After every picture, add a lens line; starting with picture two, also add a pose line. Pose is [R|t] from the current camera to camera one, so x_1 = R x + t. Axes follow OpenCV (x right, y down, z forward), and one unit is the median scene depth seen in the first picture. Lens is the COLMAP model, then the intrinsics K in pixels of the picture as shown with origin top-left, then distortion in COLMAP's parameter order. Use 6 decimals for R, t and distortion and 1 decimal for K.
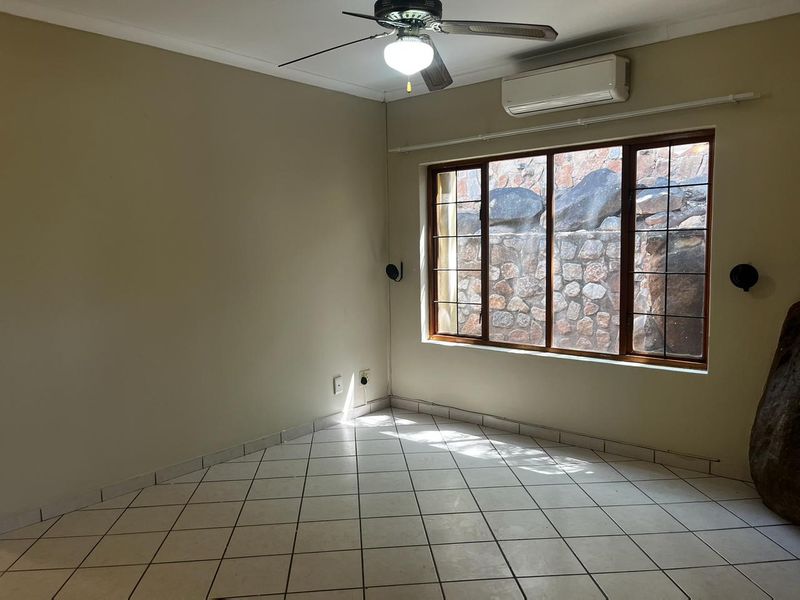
lens RADIAL K [[613.3, 0, 400.0], [0, 613.3, 300.0], [0, 0, 1]] dist [0.054670, -0.068698]
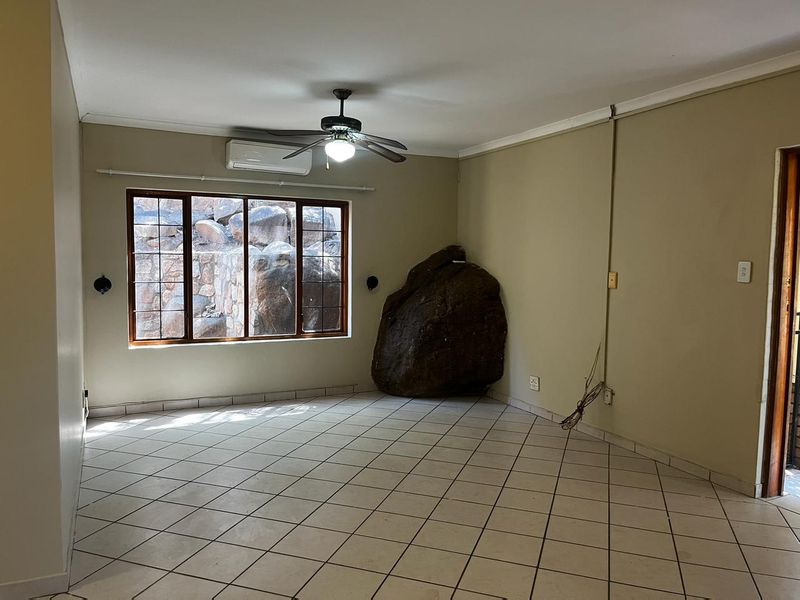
lens RADIAL K [[567.3, 0, 426.6], [0, 567.3, 292.3], [0, 0, 1]] dist [0.061891, -0.055023]
pose [[0.395180, -0.027867, 0.918181, -0.750173], [0.063324, 0.997988, 0.003035, -0.001480], [-0.916418, 0.056943, 0.396150, 0.111594]]
